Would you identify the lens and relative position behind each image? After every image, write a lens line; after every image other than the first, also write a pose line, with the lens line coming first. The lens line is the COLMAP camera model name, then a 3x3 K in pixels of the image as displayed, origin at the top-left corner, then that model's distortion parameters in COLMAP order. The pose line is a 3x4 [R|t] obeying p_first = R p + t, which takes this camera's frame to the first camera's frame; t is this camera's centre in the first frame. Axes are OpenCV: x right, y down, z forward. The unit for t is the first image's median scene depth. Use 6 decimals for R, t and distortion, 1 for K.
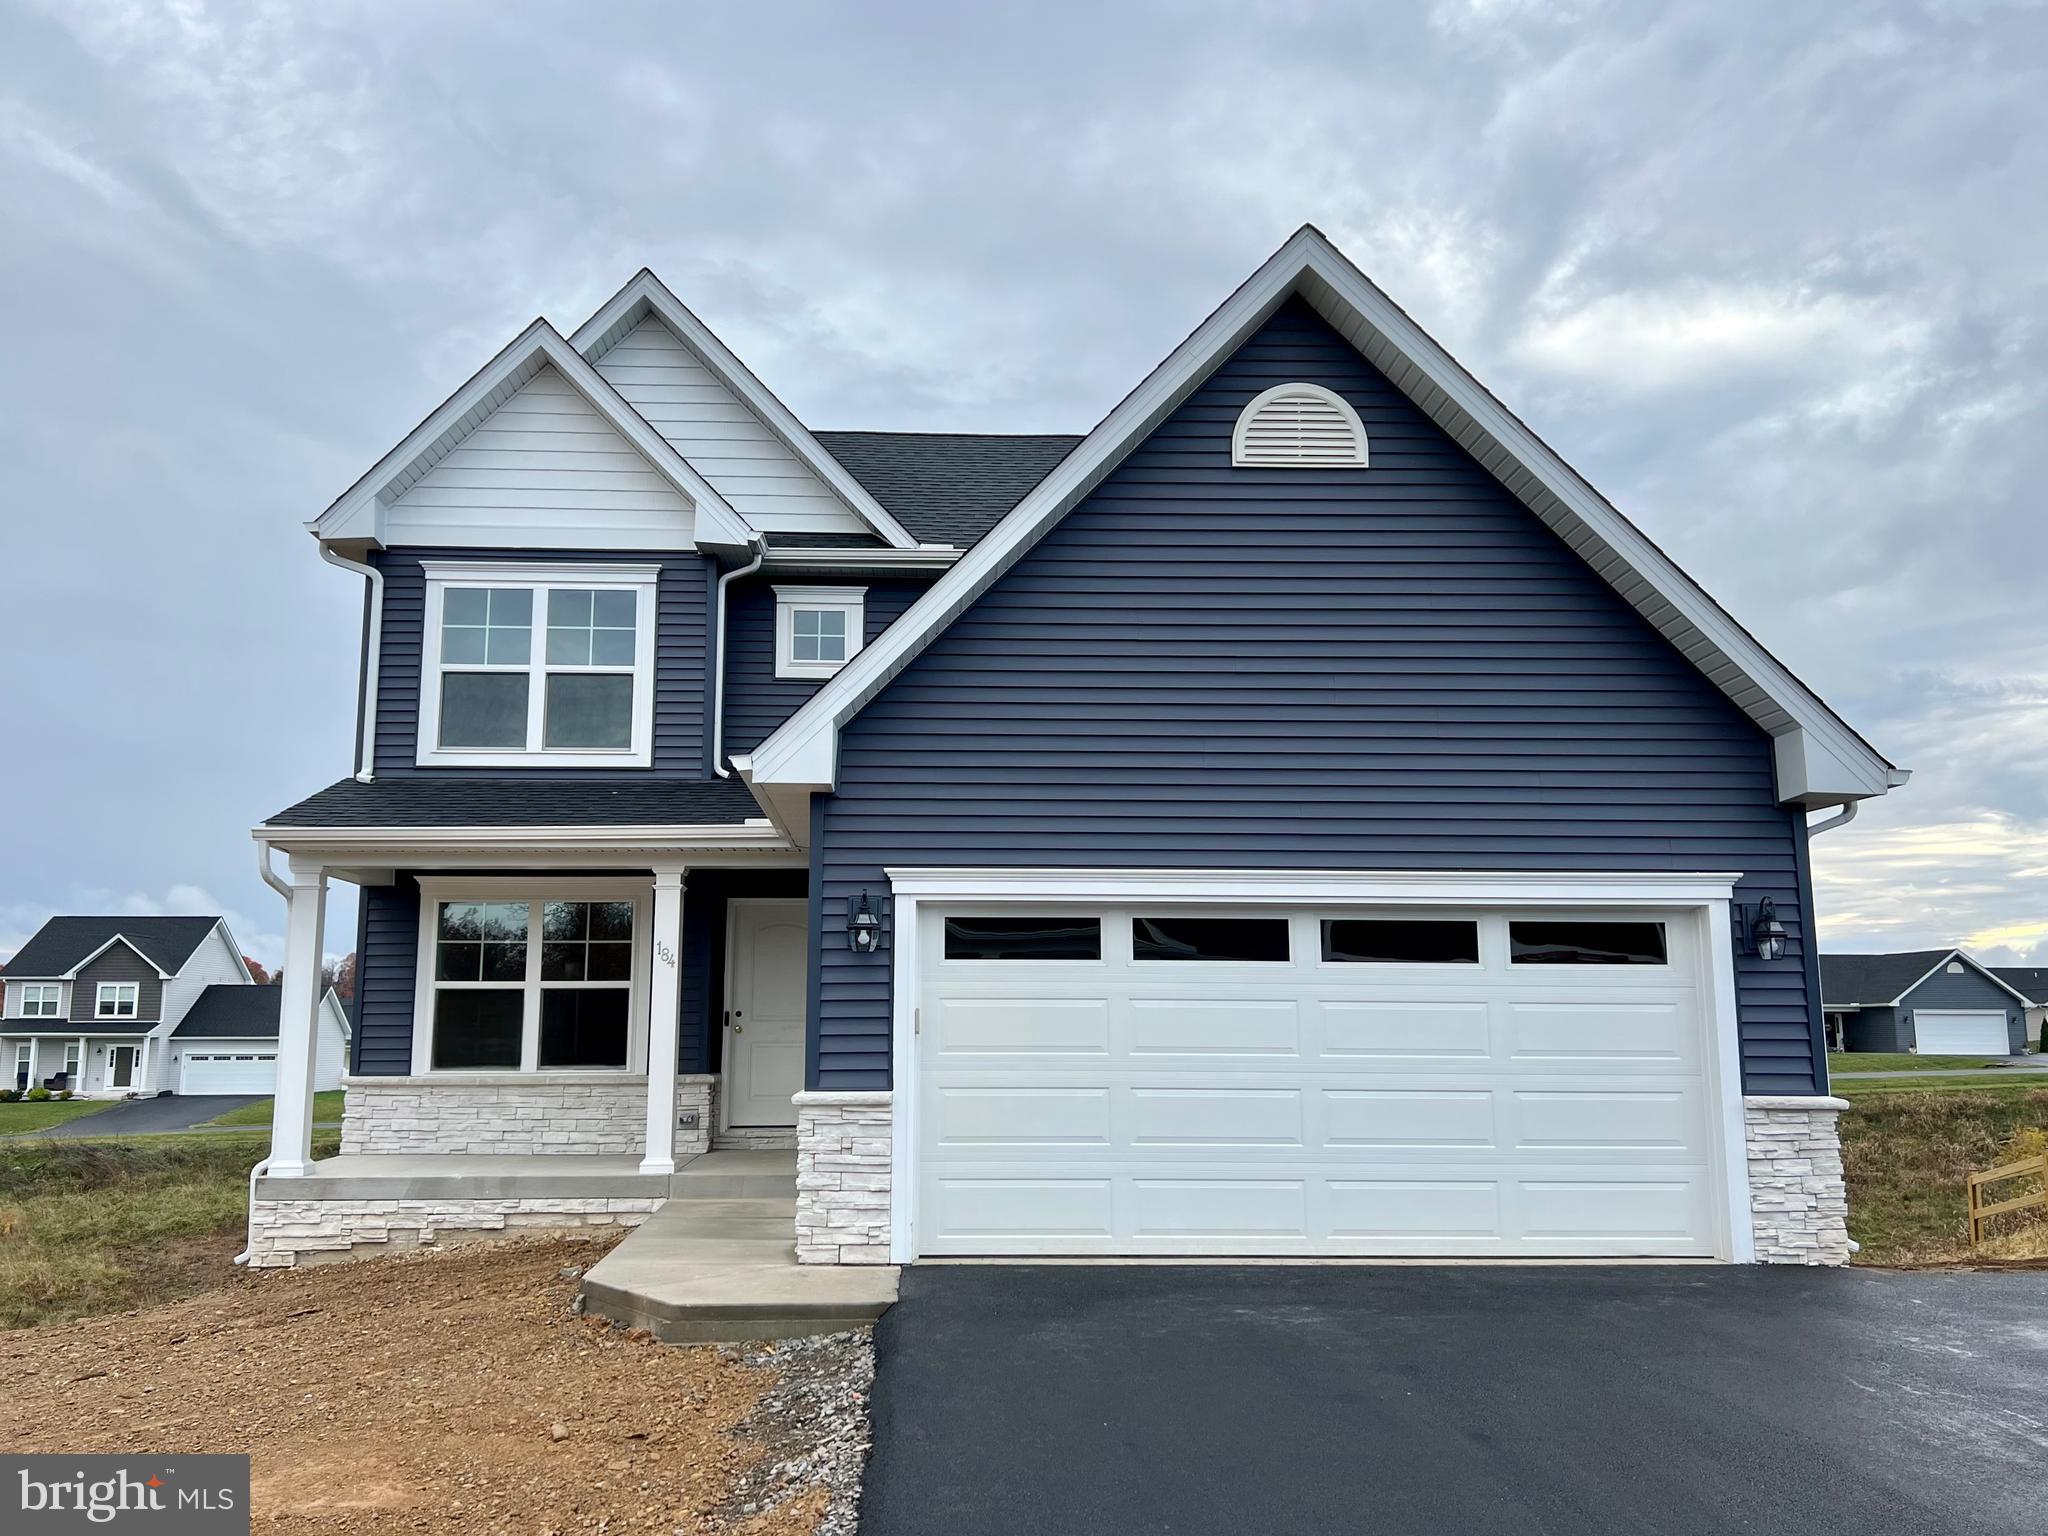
lens RADIAL K [[1544.9, 0, 1052.3], [0, 1544.9, 778.6], [0, 0, 1]] dist [0.100109, -0.157888]
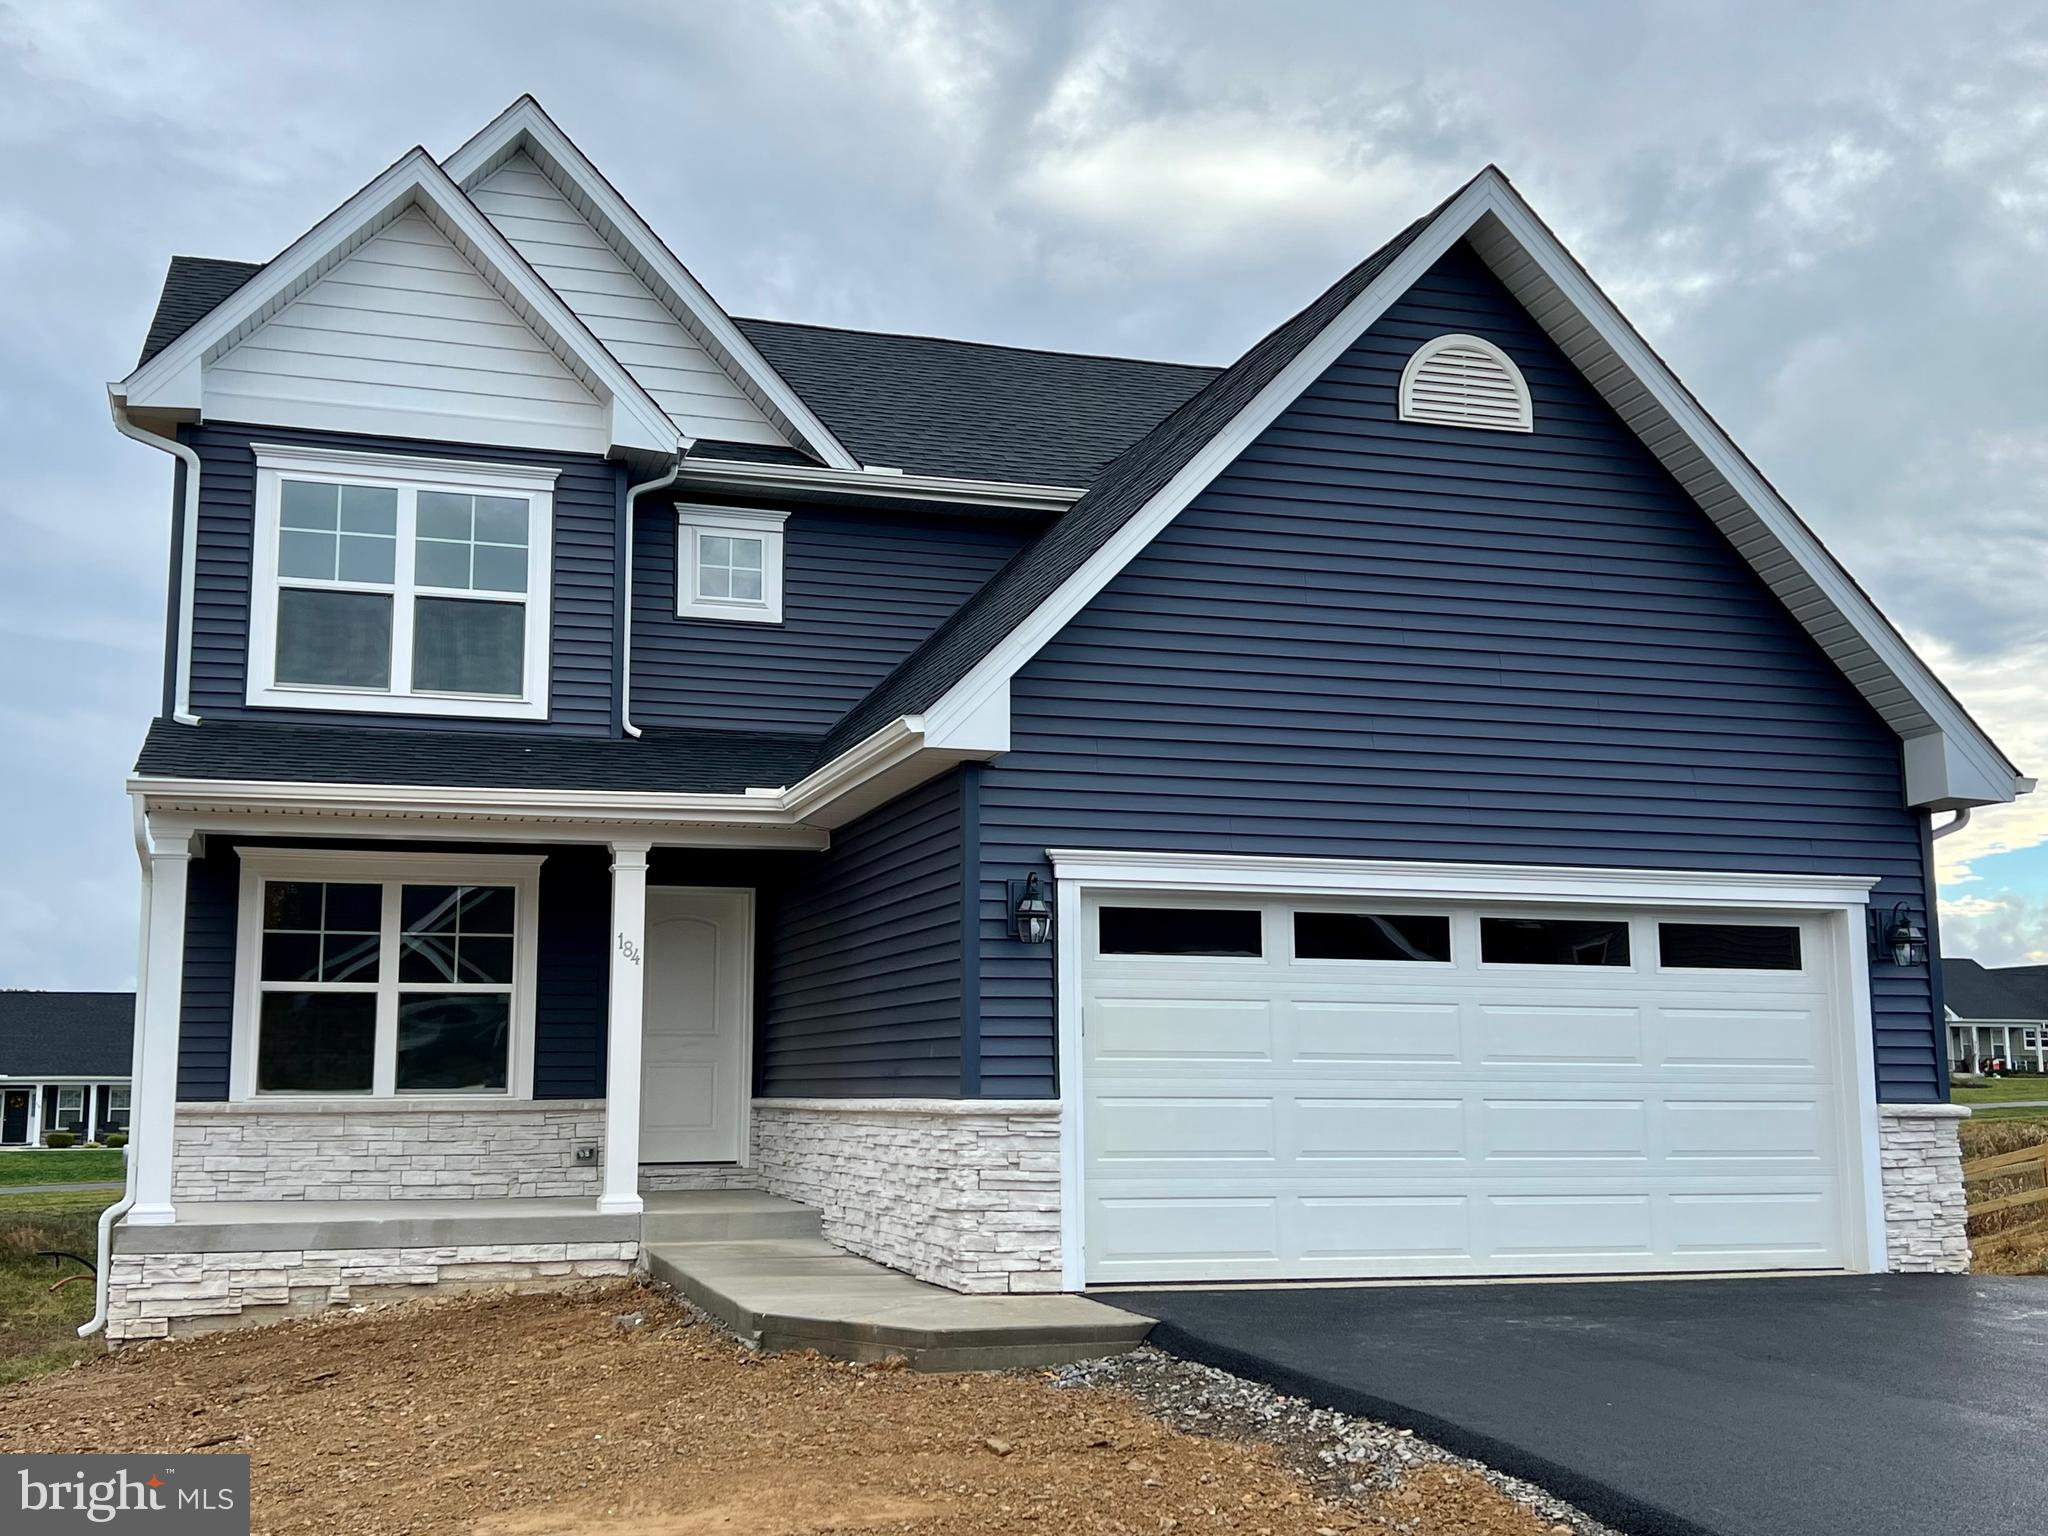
lens RADIAL K [[1969.9, 0, 1024.2], [0, 1969.9, 774.1], [0, 0, 1]] dist [0.147948, -0.312115]
pose [[0.971106, 0.034989, 0.236071, -0.309749], [-0.037136, 0.999299, 0.004651, 0.008126], [-0.235743, -0.013283, 0.971725, -0.073536]]
